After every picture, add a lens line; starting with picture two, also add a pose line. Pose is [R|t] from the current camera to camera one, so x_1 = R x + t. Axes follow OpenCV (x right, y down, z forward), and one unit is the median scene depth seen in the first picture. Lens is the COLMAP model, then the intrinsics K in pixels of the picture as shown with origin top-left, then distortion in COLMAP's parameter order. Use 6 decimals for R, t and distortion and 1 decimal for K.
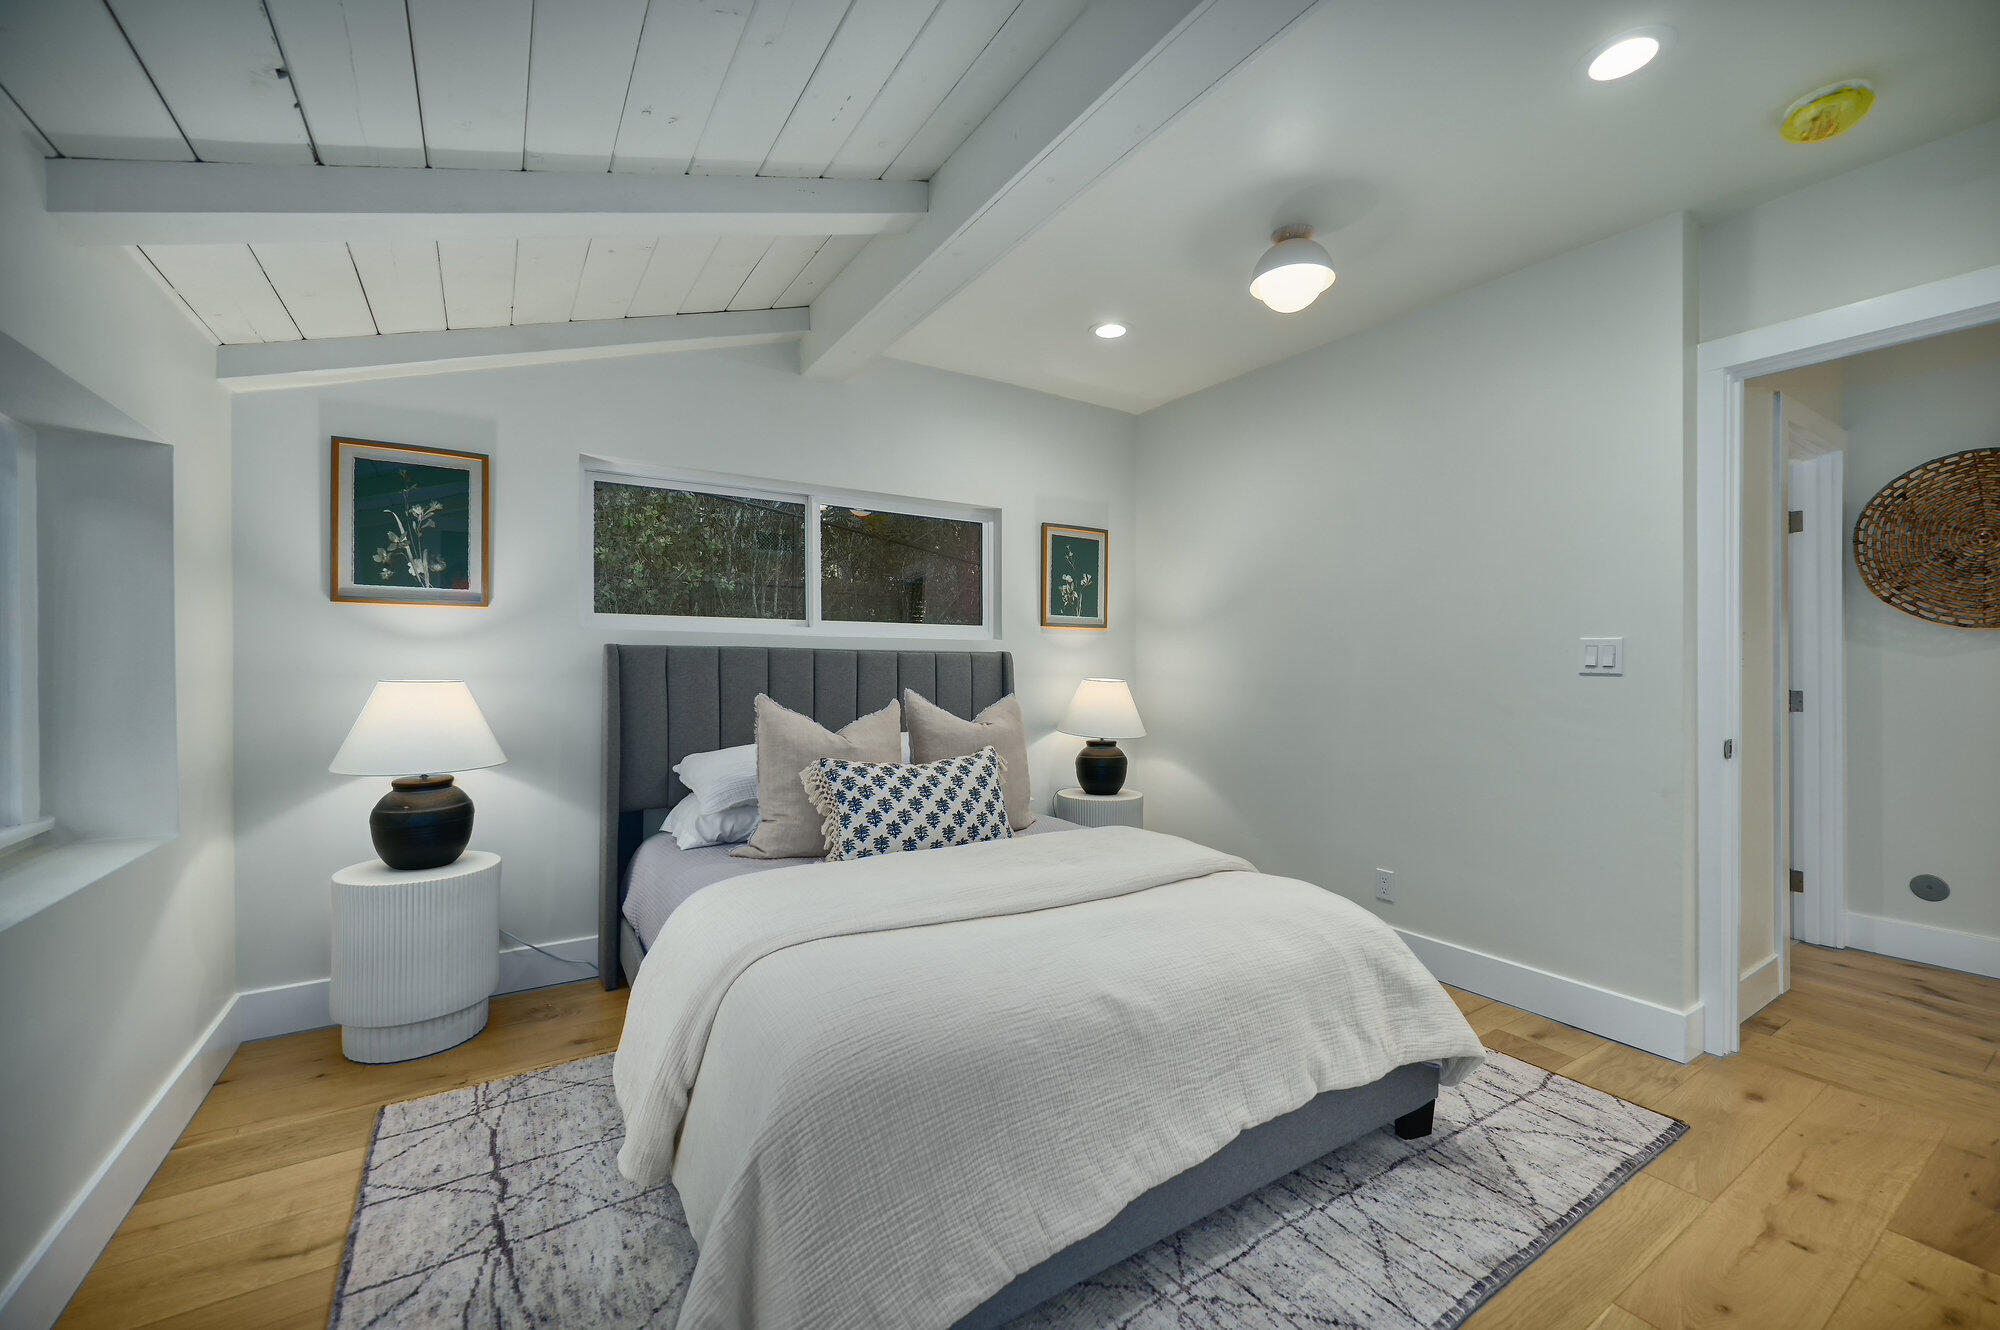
lens RADIAL K [[805.1, 0, 1003.6], [0, 805.1, 657.7], [0, 0, 1]] dist [-0.013462, -0.000001]
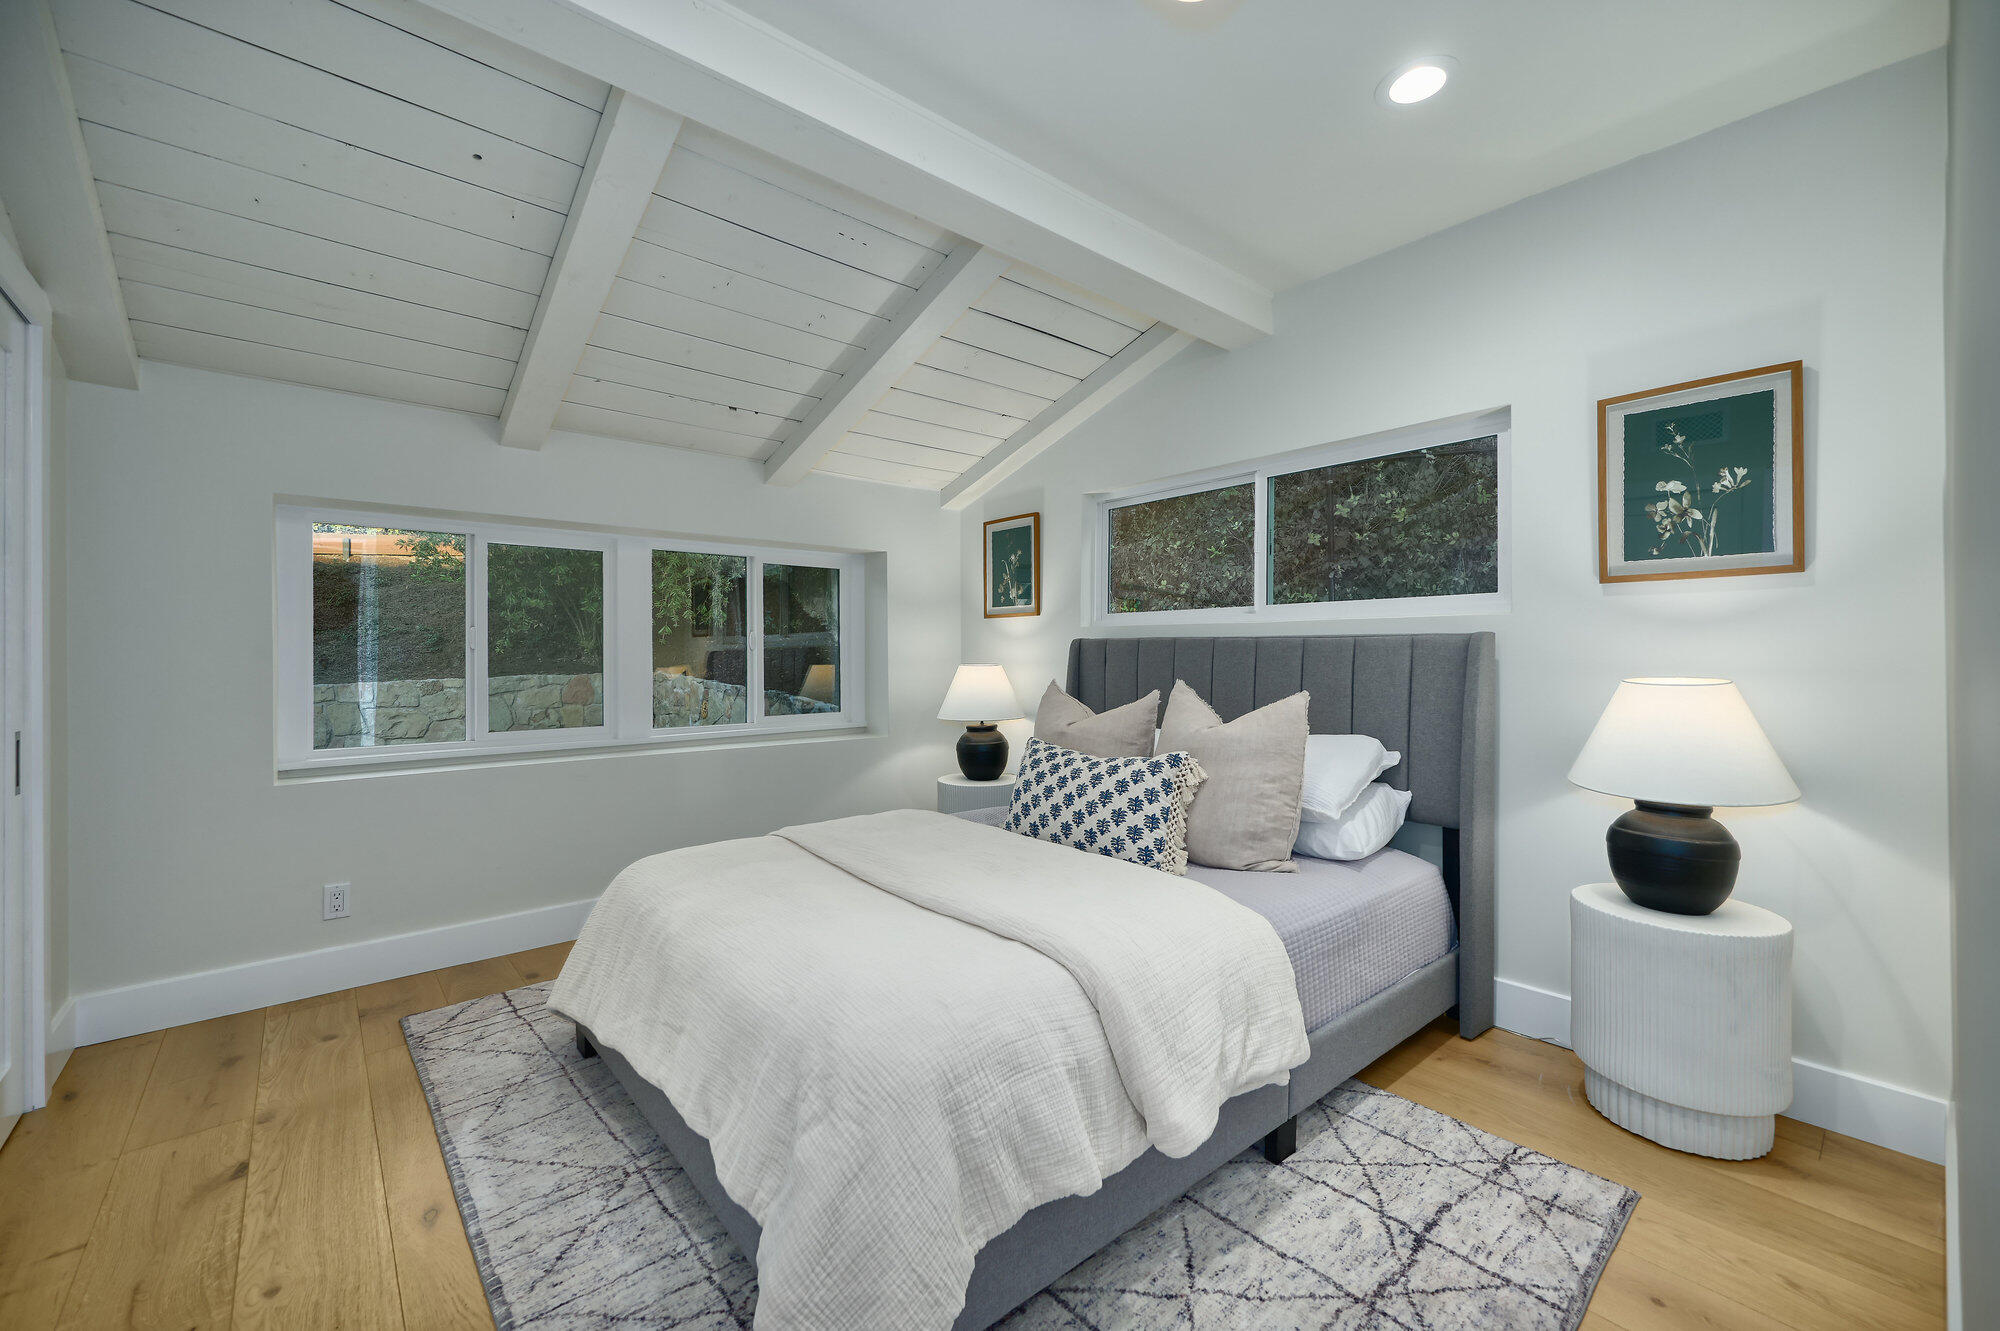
lens RADIAL K [[805.1, 0, 1003.6], [0, 805.1, 658.2], [0, 0, 1]] dist [-0.013462, -0.000001]
pose [[0.138483, -0.003386, -0.990359, 0.636087], [0.008171, 0.999964, -0.002276, 0.013002], [0.990331, -0.007777, 0.138506, 0.589006]]
